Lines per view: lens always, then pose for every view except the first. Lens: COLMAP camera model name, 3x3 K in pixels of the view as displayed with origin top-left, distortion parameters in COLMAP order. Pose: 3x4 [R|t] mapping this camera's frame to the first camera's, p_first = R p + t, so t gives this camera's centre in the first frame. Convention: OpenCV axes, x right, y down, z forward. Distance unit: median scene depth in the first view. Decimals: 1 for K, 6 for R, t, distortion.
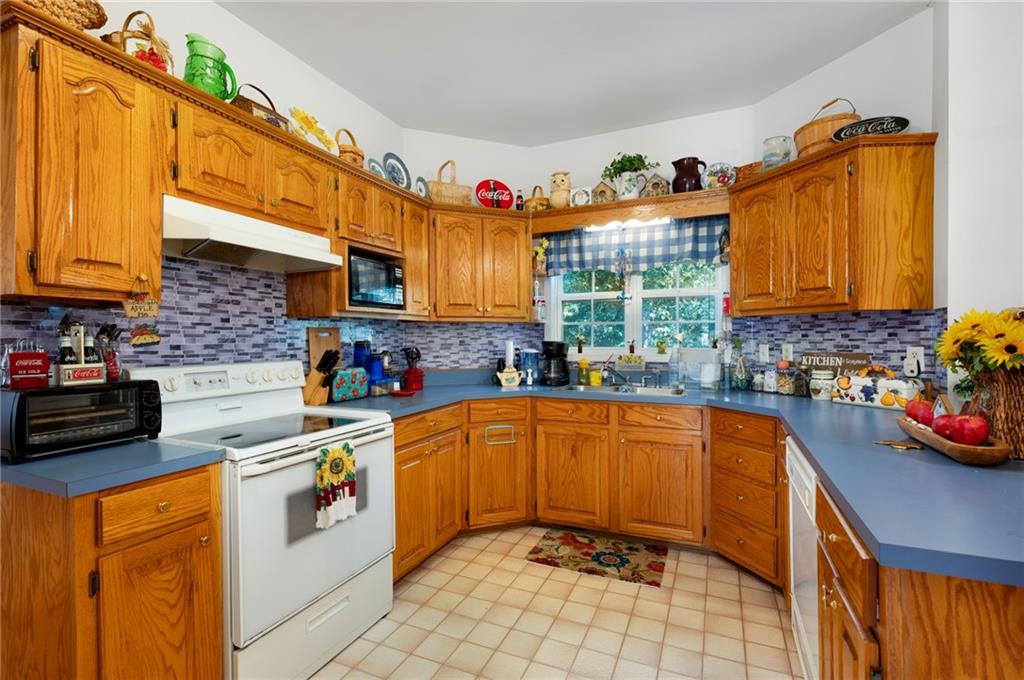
lens RADIAL K [[465.2, 0, 510.6], [0, 465.2, 342.2], [0, 0, 1]] dist [-0.000612, -0.000788]
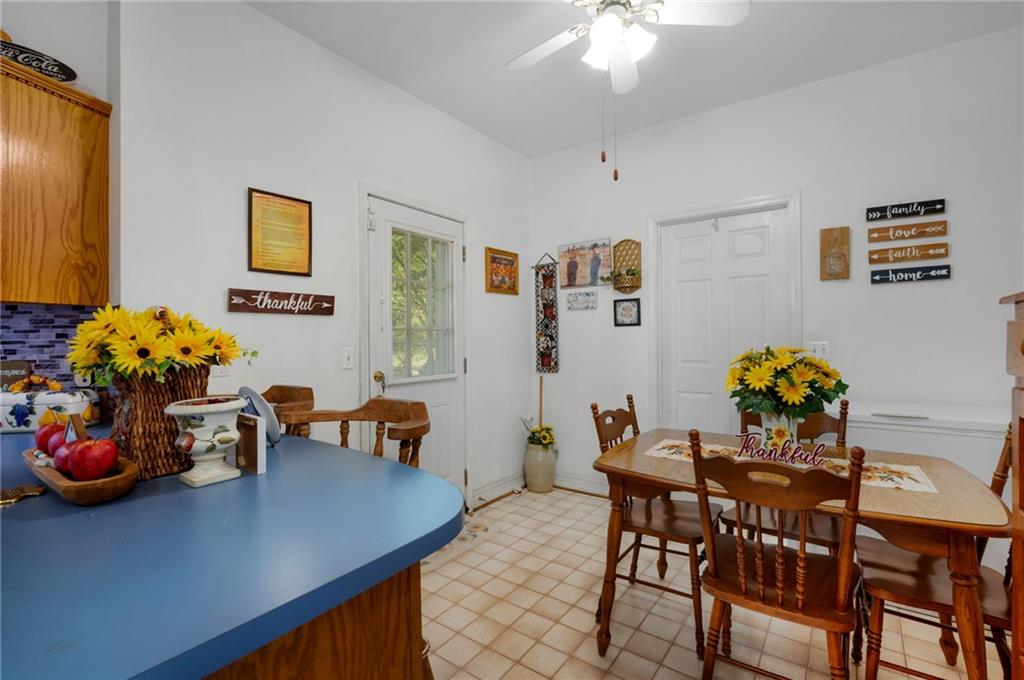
lens RADIAL K [[465.2, 0, 510.4], [0, 465.2, 336.7], [0, 0, 1]] dist [-0.000612, -0.000788]
pose [[0.203816, 0.002673, 0.979006, 0.212927], [0.011277, 0.999924, -0.005078, -0.002013], [-0.978944, 0.012075, 0.203771, 0.090461]]
